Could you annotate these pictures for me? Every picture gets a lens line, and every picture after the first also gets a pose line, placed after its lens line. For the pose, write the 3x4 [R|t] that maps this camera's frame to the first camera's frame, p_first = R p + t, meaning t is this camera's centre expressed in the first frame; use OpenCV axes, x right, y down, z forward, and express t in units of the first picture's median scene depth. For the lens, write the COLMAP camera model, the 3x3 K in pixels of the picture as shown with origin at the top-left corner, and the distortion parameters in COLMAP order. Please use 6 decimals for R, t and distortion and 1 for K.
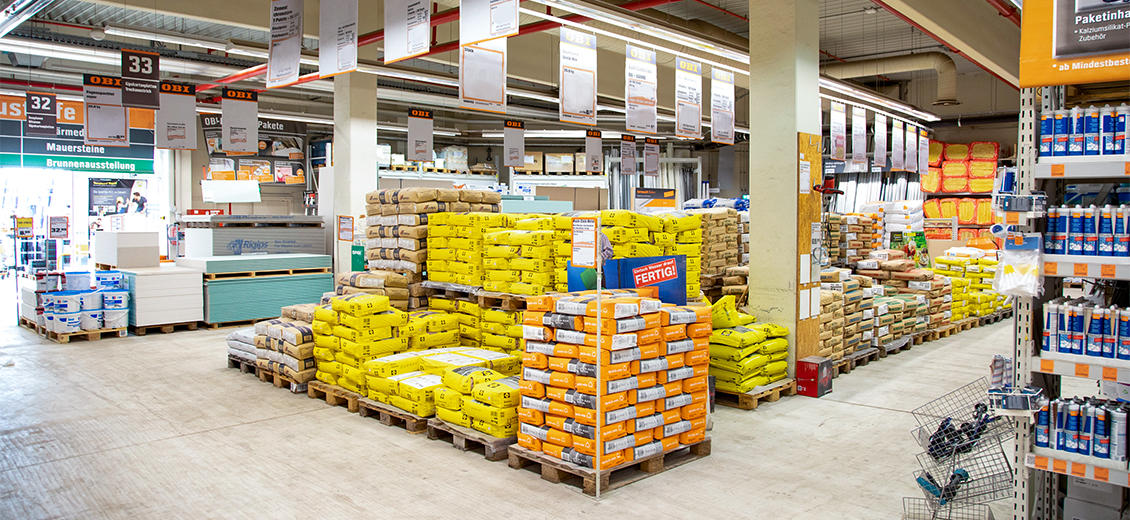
lens RADIAL K [[766.9, 0, 565.0], [0, 766.9, 233.8], [0, 0, 1]] dist [-0.007141, -0.002070]
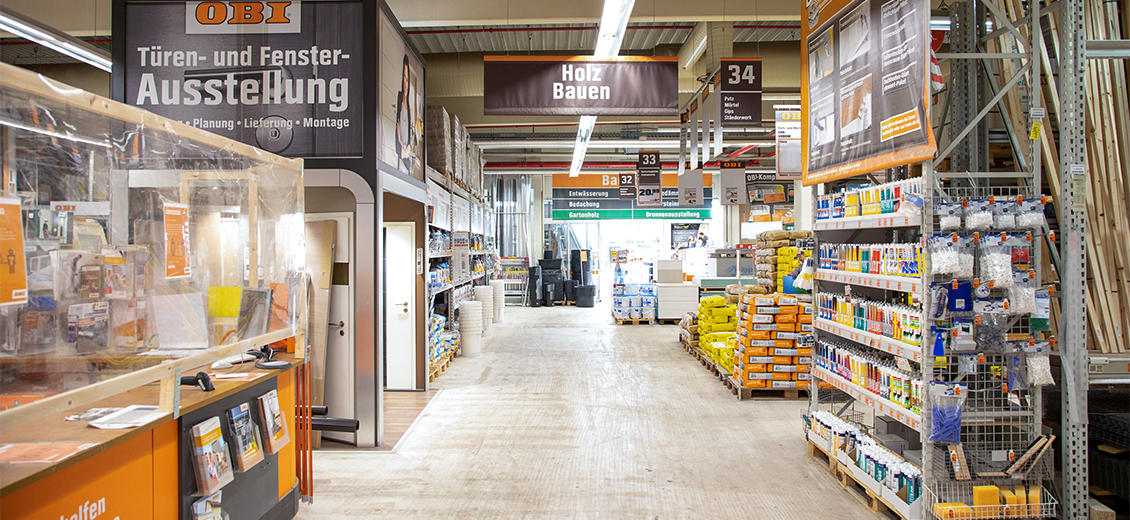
lens RADIAL K [[766.9, 0, 565.0], [0, 766.9, 233.8], [0, 0, 1]] dist [-0.007141, -0.002070]
pose [[0.694063, -0.017165, -0.719710, 0.456611], [-0.013798, 0.999215, -0.037138, 0.006191], [0.719782, 0.035706, 0.693281, -0.255201]]
